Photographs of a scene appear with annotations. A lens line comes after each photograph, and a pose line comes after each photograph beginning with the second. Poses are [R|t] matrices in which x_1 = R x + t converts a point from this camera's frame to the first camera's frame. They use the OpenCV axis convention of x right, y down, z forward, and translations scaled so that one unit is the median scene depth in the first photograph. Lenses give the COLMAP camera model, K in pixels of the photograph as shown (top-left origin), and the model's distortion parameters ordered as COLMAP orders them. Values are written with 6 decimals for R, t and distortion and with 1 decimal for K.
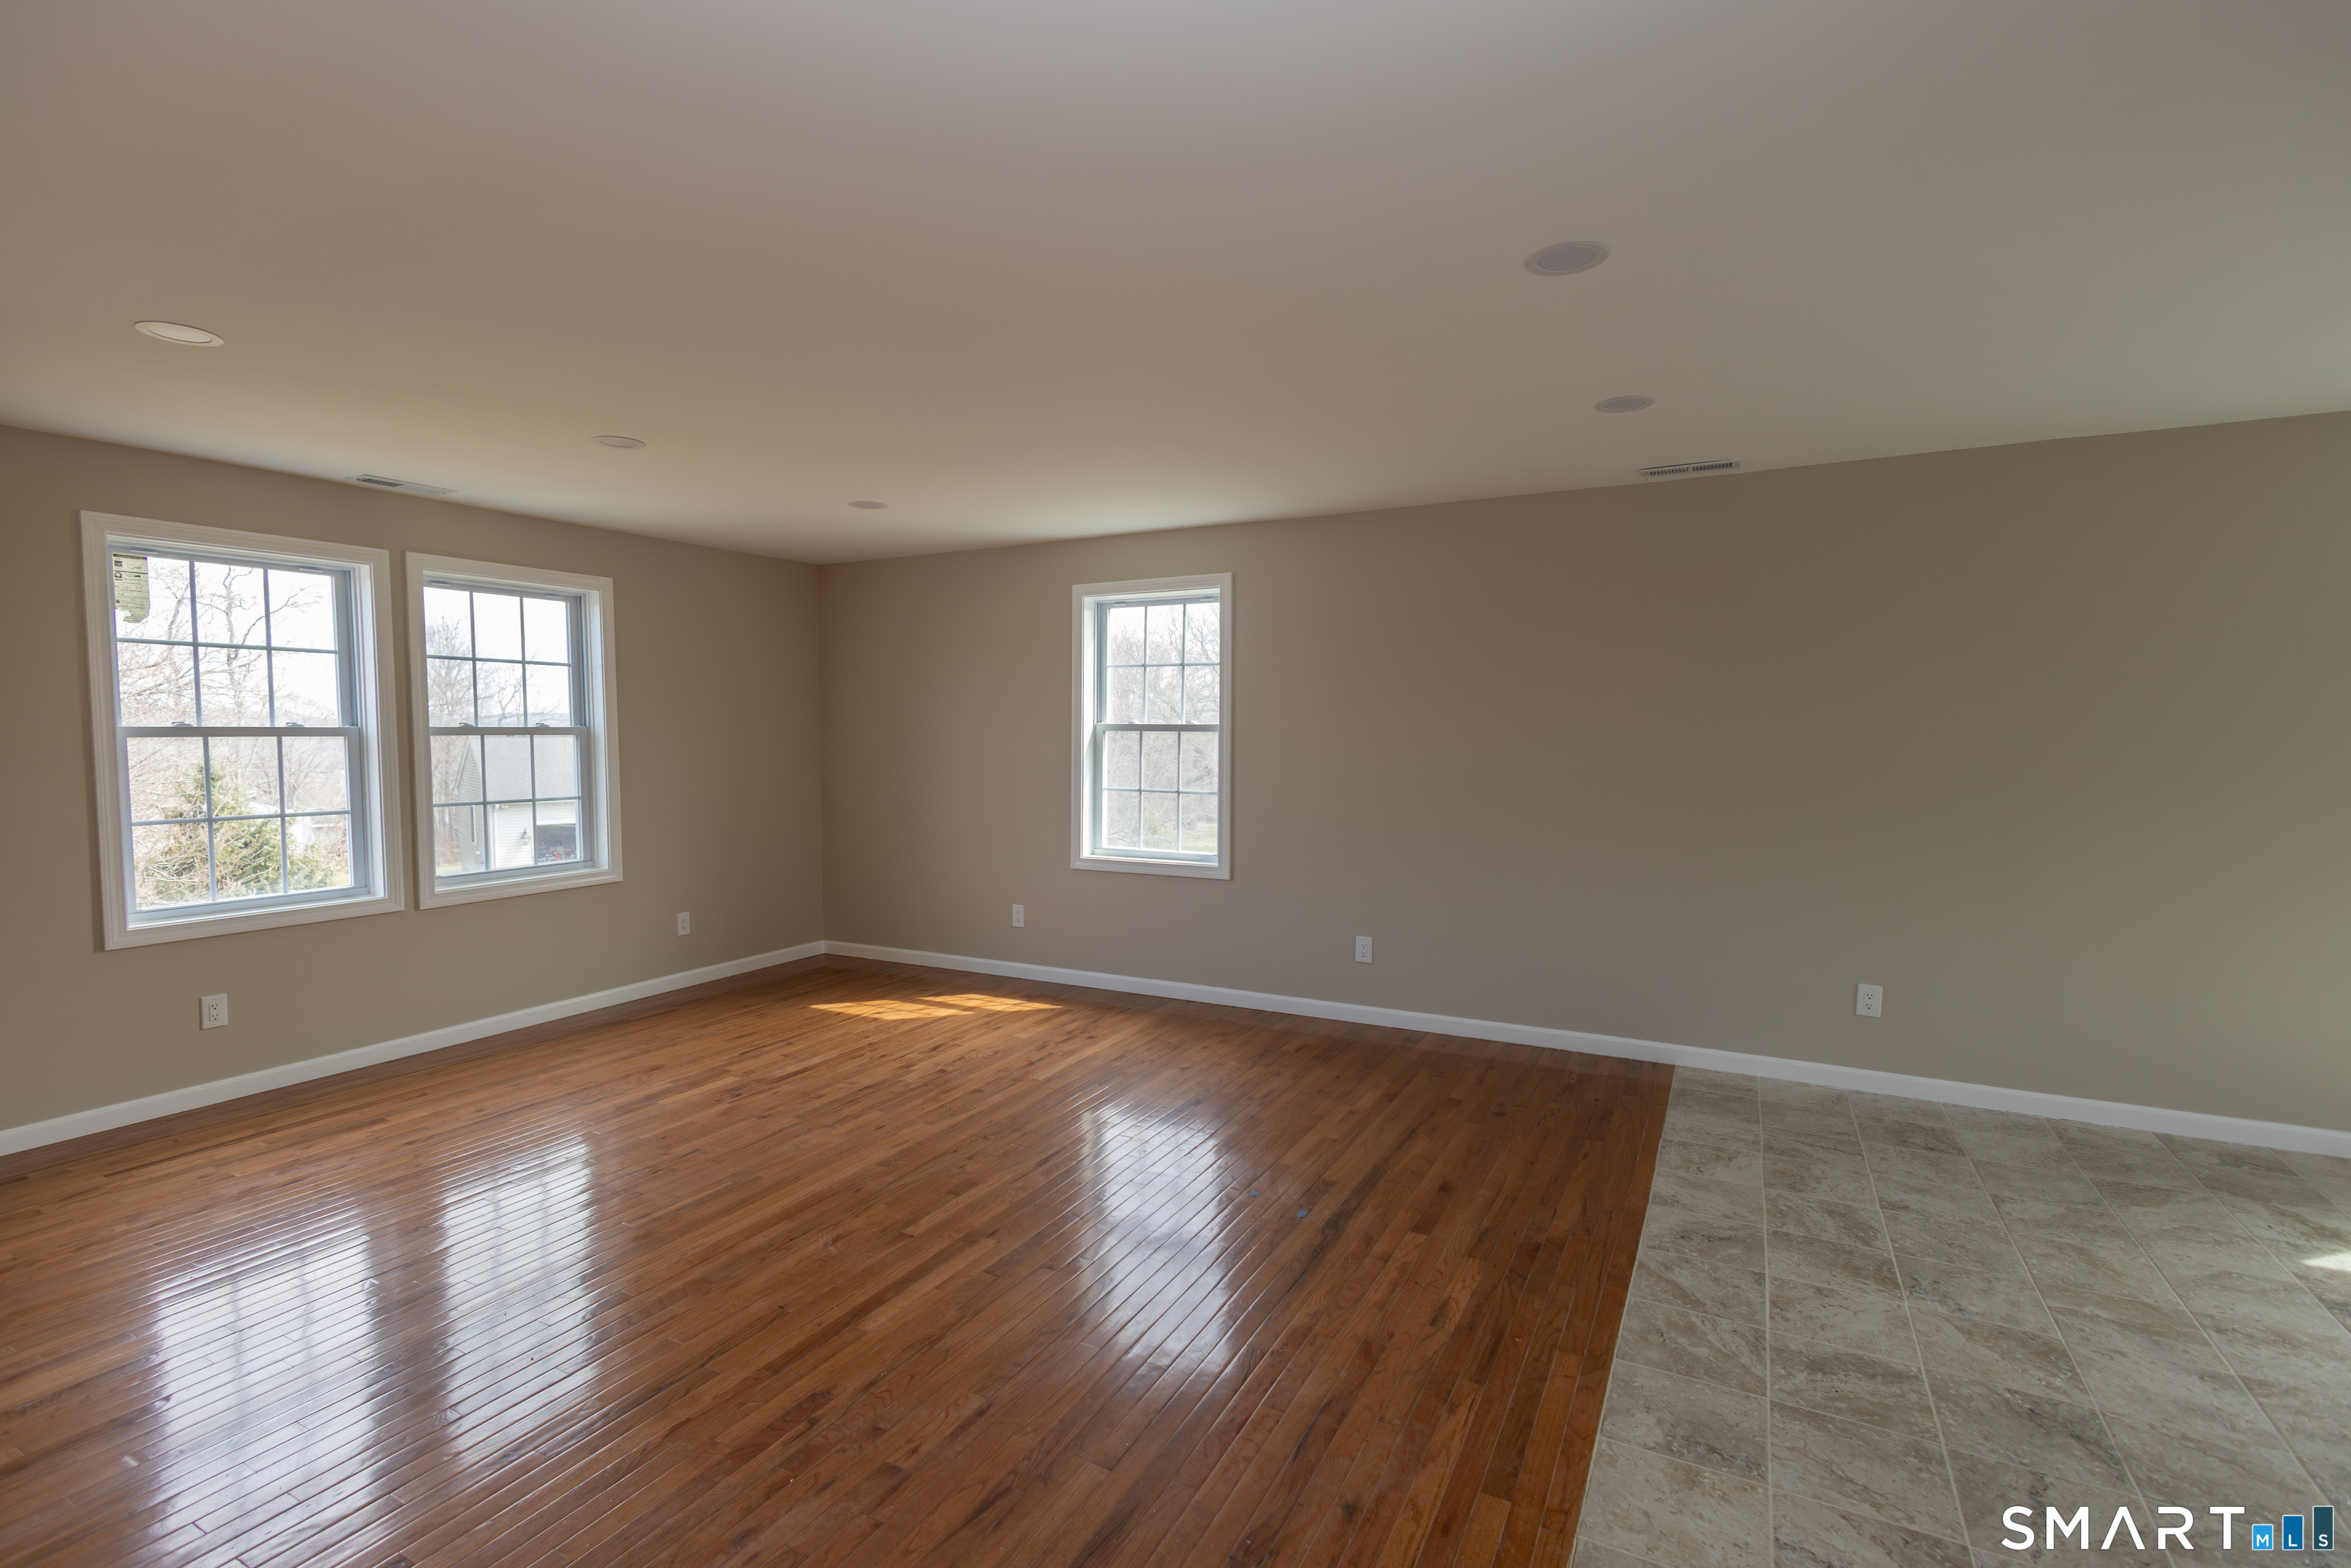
lens RADIAL K [[1072.2, 0, 1157.0], [0, 1072.2, 788.2], [0, 0, 1]] dist [0.001388, 0.000141]
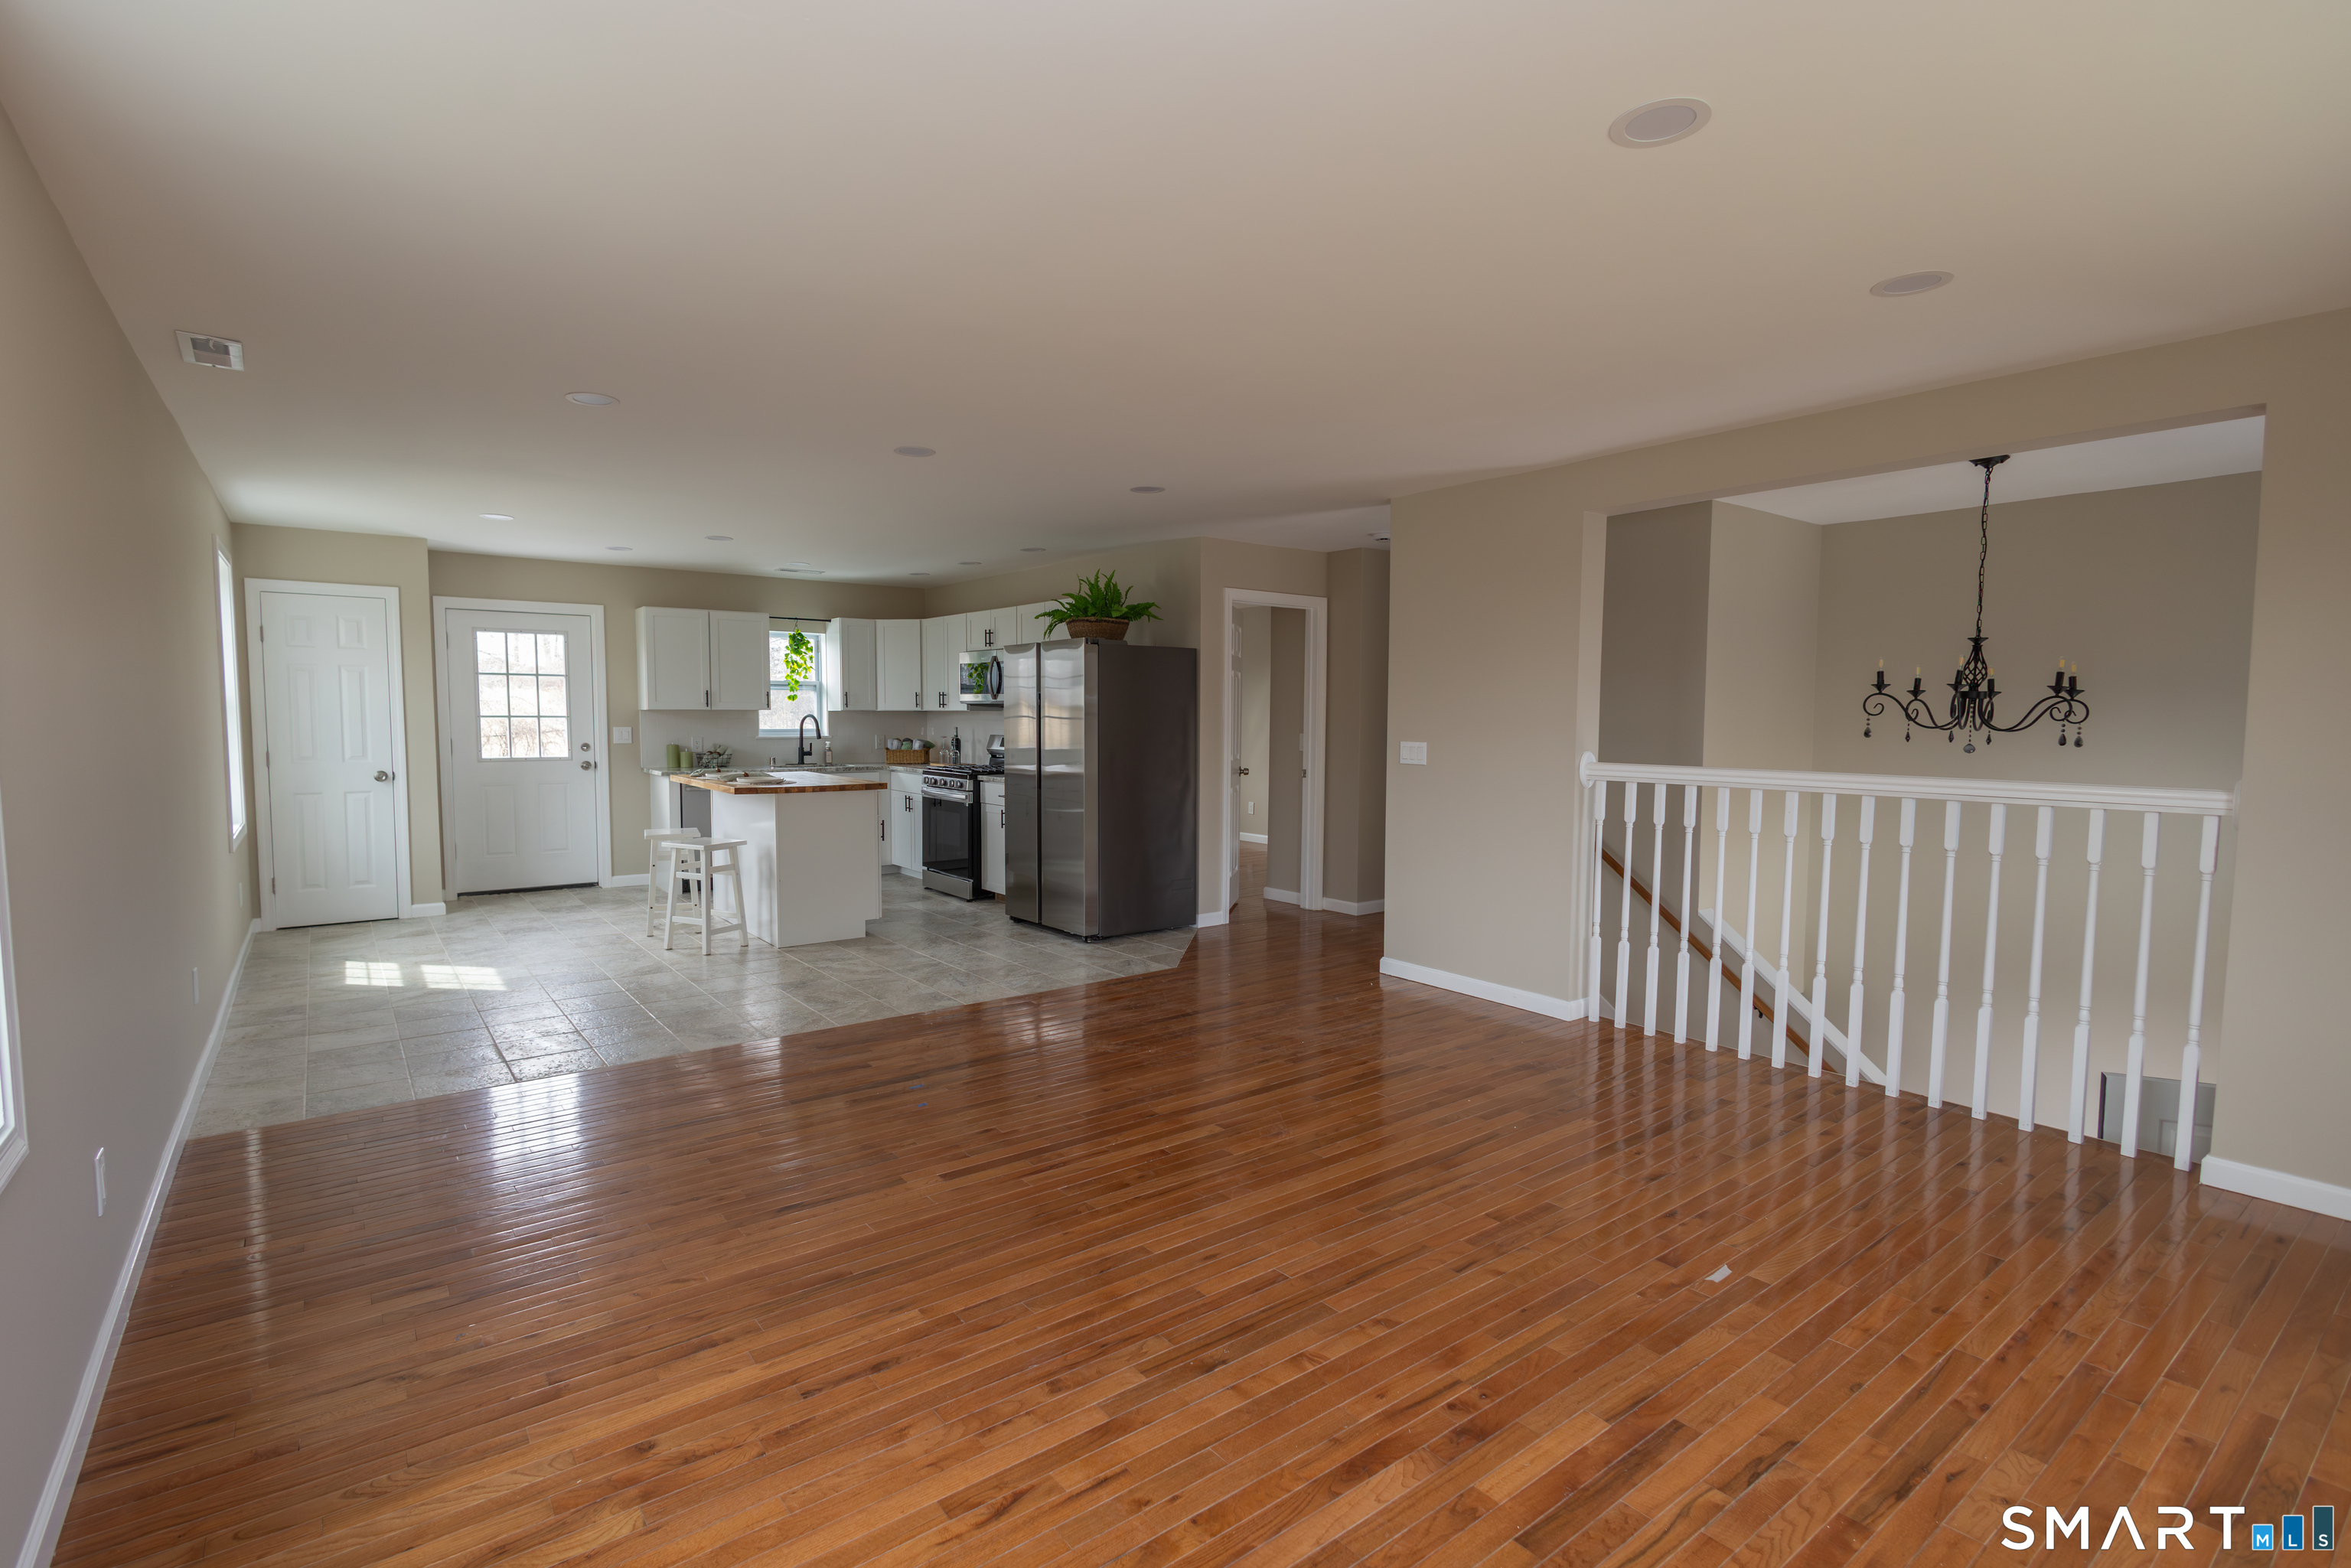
lens RADIAL K [[1114.0, 0, 1166.2], [0, 1114.0, 790.6], [0, 0, 1]] dist [0.005956, -0.000178]
pose [[-0.916527, -0.028910, 0.398928, -0.412591], [0.020829, 0.992581, 0.119786, -0.056998], [-0.399431, 0.118096, -0.909125, 1.318443]]
